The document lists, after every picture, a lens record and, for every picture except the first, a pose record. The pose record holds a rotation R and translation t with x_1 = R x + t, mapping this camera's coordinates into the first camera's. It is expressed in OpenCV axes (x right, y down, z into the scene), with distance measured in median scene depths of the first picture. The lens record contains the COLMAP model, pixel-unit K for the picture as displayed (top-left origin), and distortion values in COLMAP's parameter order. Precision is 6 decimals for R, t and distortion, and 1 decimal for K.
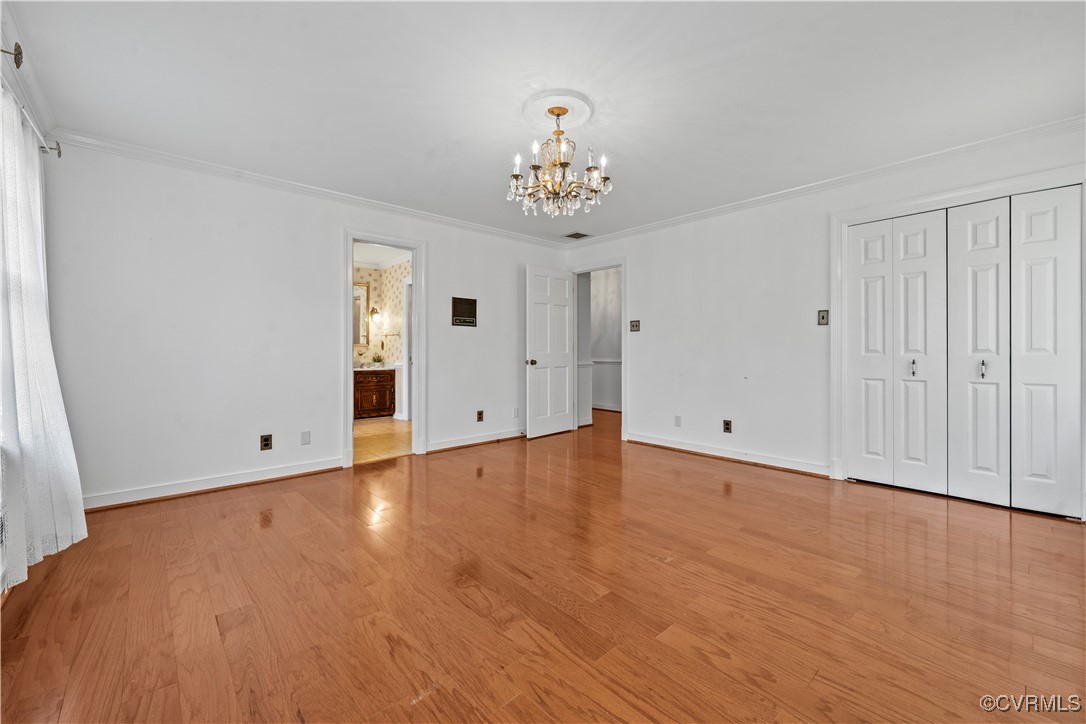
lens RADIAL K [[433.0, 0, 545.5], [0, 433.0, 356.9], [0, 0, 1]] dist [0.000096, 0.000000]
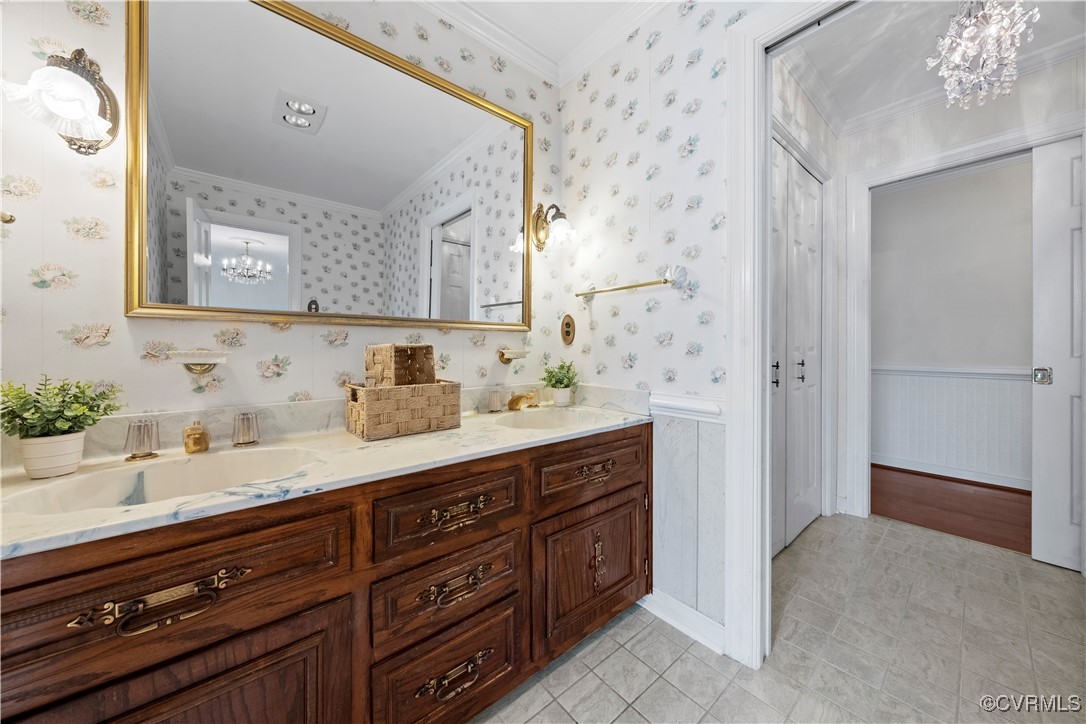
lens RADIAL K [[376.6, 0, 540.8], [0, 376.6, 354.4], [0, 0, 1]] dist [0.000522, 0.000002]
pose [[0.998643, 0.010695, -0.050974, -0.384523], [-0.010909, 0.999933, -0.003924, -0.008639], [0.050929, 0.004475, 0.998692, 0.739693]]
